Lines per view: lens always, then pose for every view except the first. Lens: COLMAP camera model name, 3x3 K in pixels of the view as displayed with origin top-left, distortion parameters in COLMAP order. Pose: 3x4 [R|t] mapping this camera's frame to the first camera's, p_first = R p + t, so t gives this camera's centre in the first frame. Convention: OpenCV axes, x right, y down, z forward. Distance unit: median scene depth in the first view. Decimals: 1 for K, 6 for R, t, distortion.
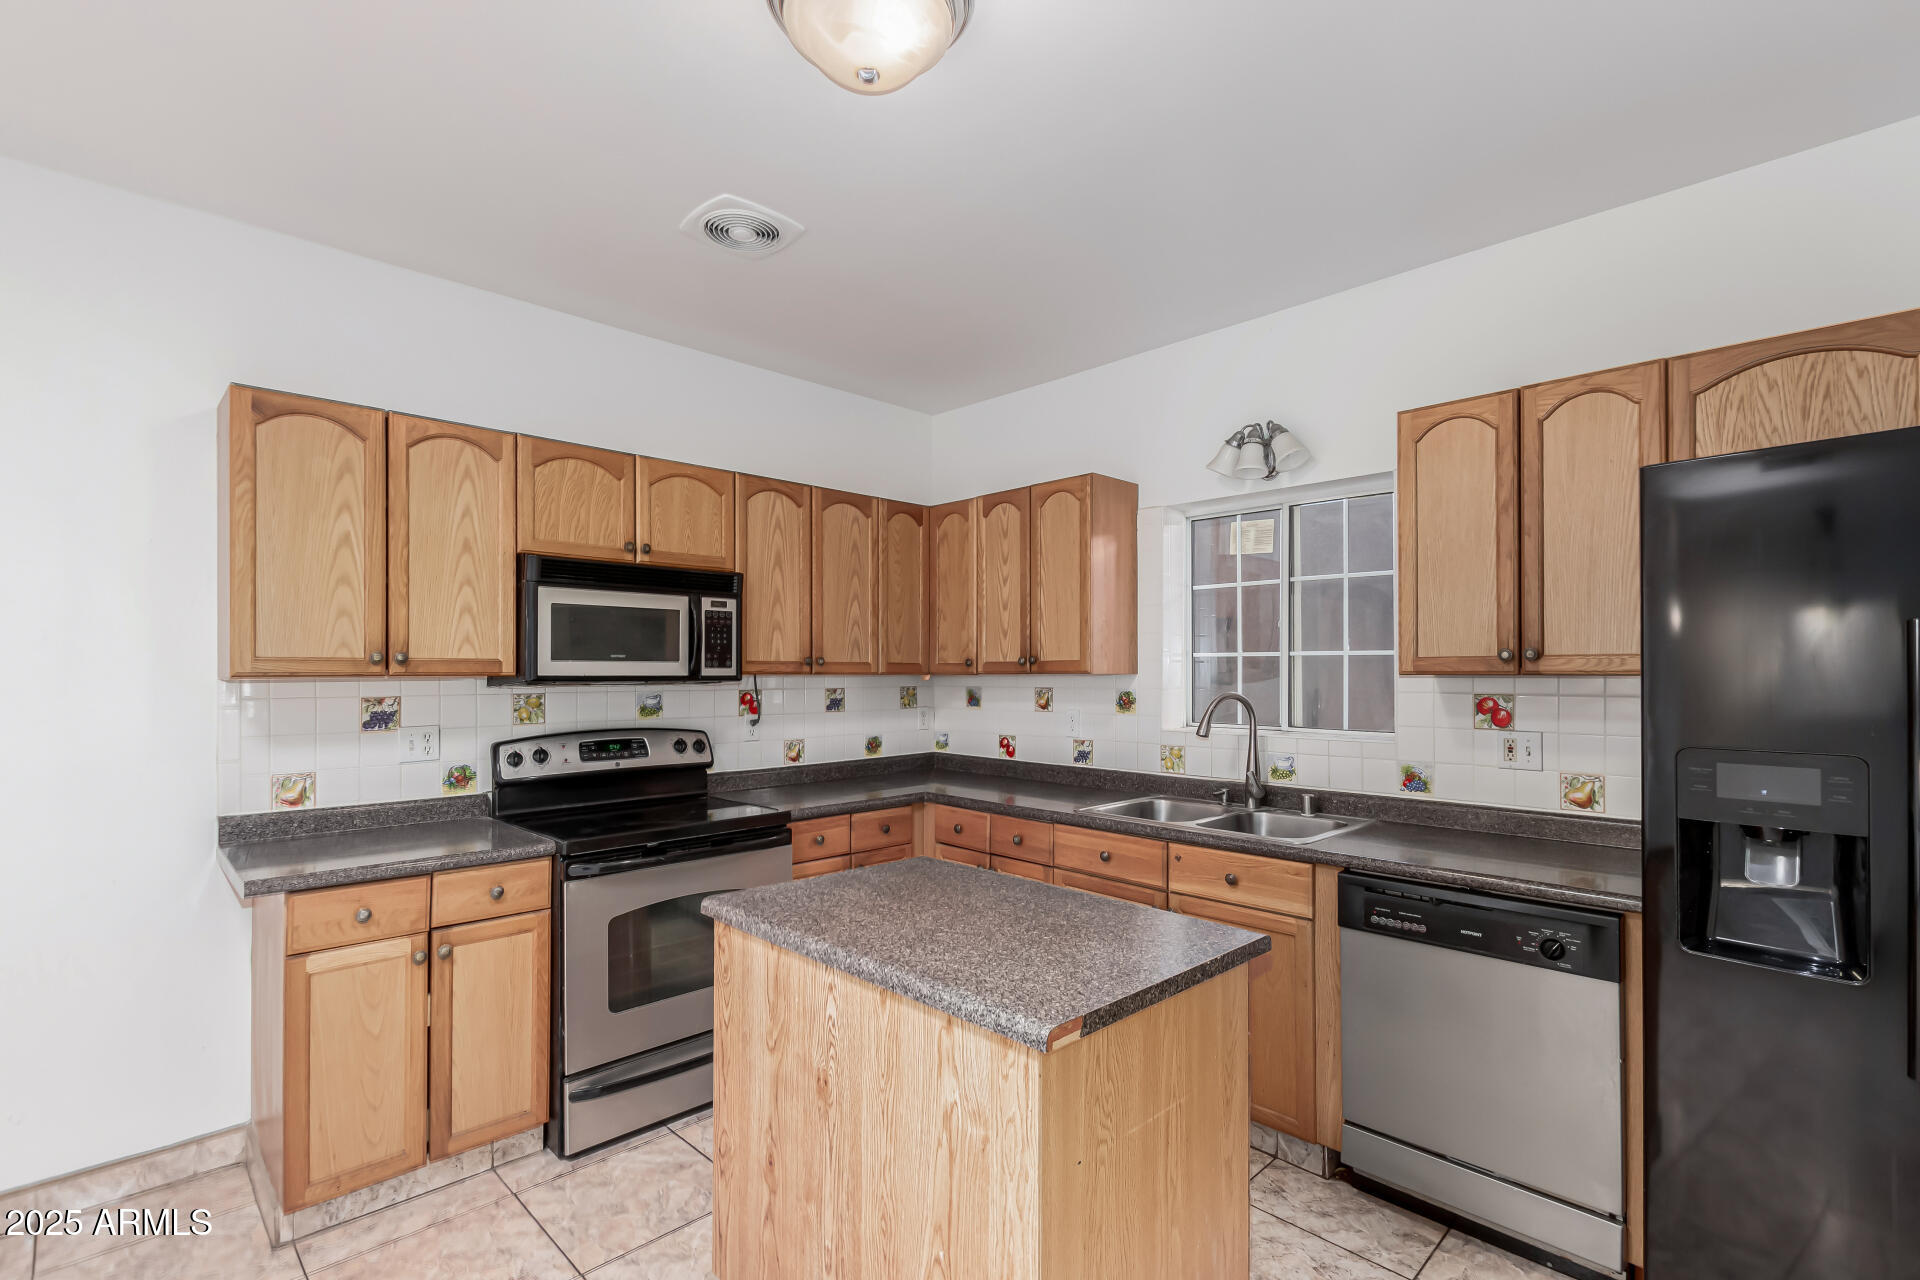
lens RADIAL K [[901.8, 0, 986.0], [0, 901.8, 667.6], [0, 0, 1]] dist [0.011095, -0.003261]
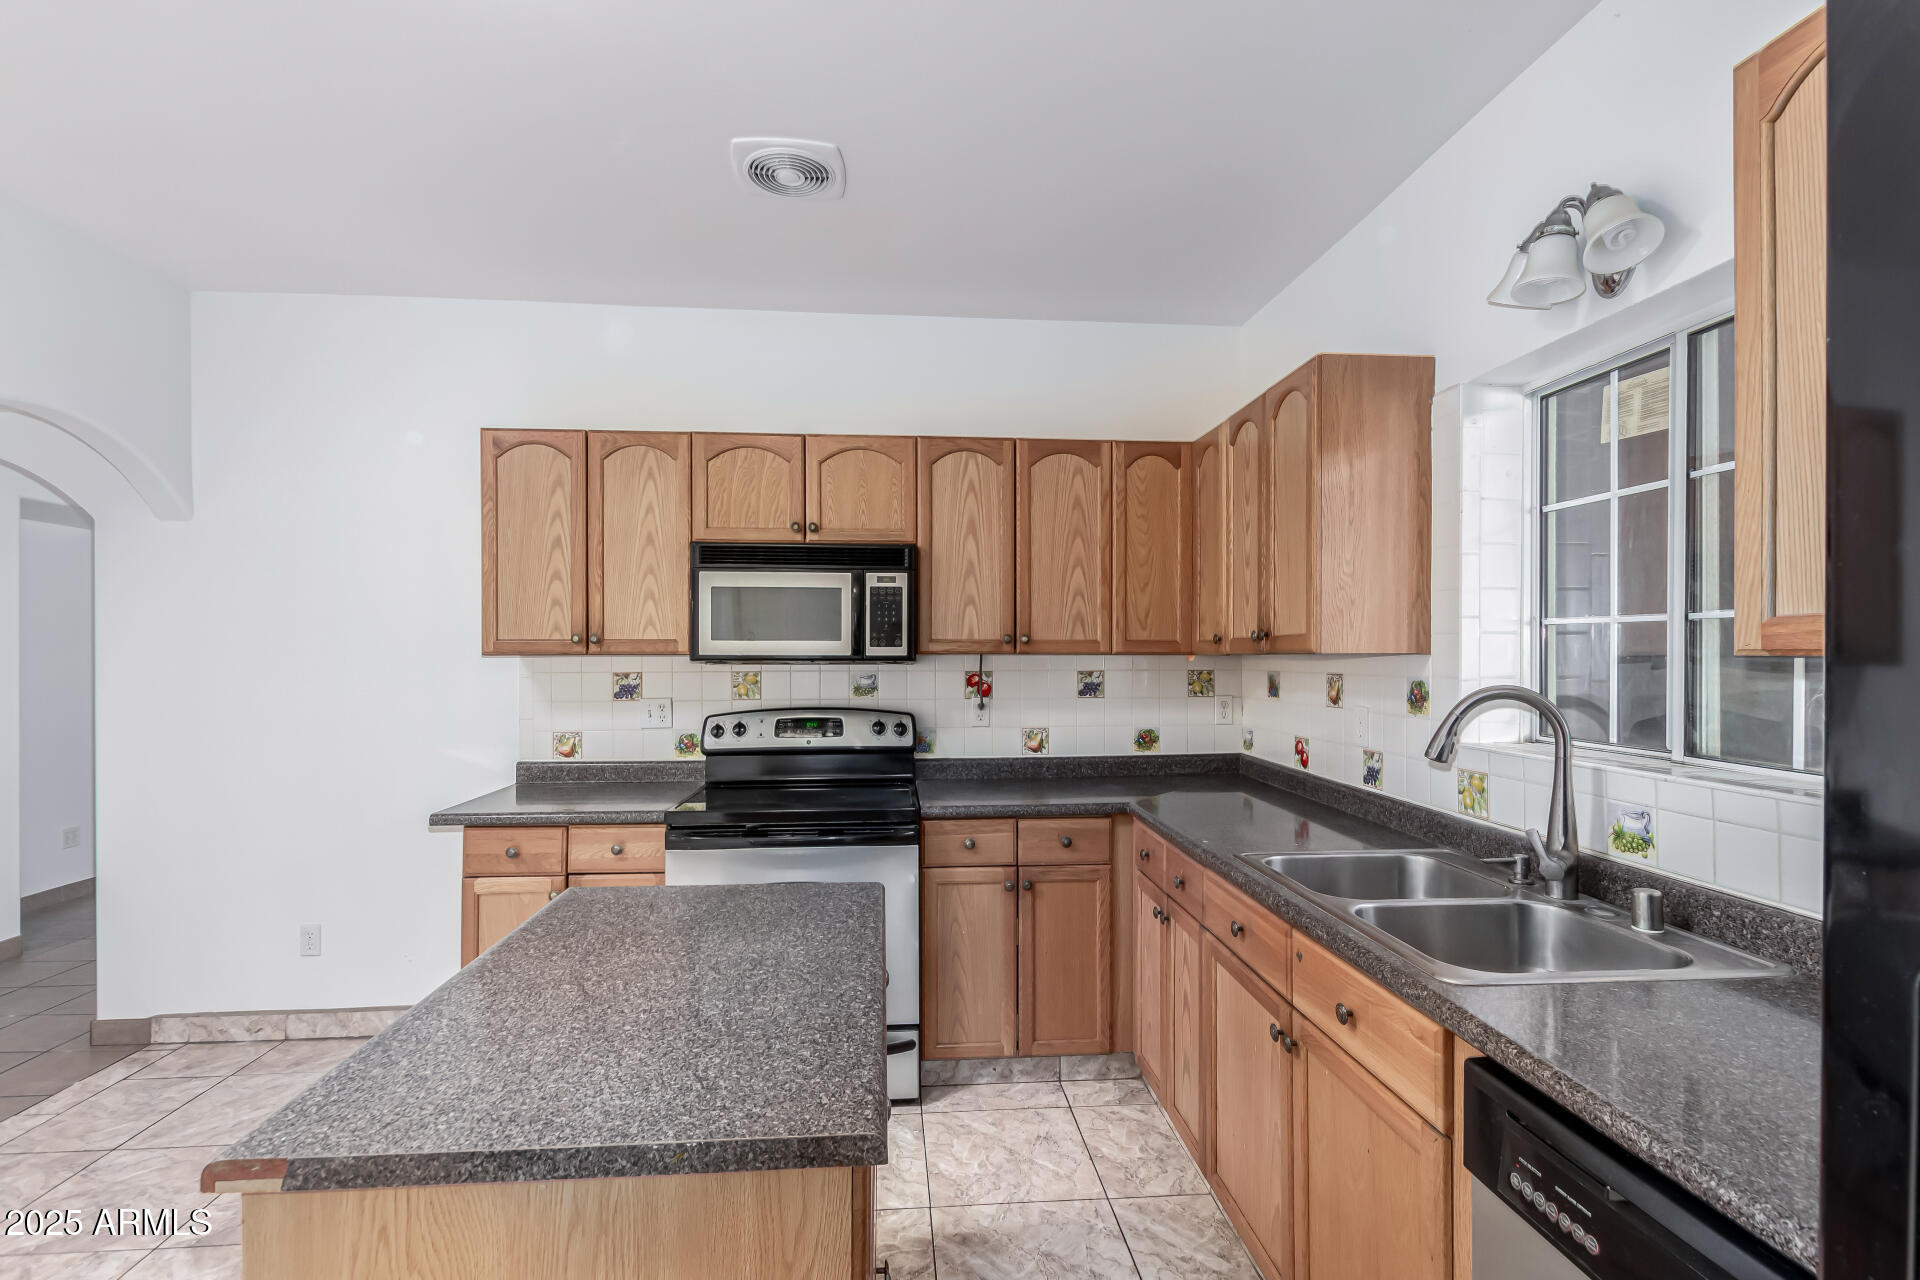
lens RADIAL K [[901.8, 0, 955.9], [0, 901.8, 654.8], [0, 0, 1]] dist [0.011095, -0.003261]
pose [[0.753557, 0.001913, -0.657379, 0.359783], [0.002382, 0.999981, 0.005641, 0.003133], [0.657378, -0.005817, 0.753539, 0.319453]]
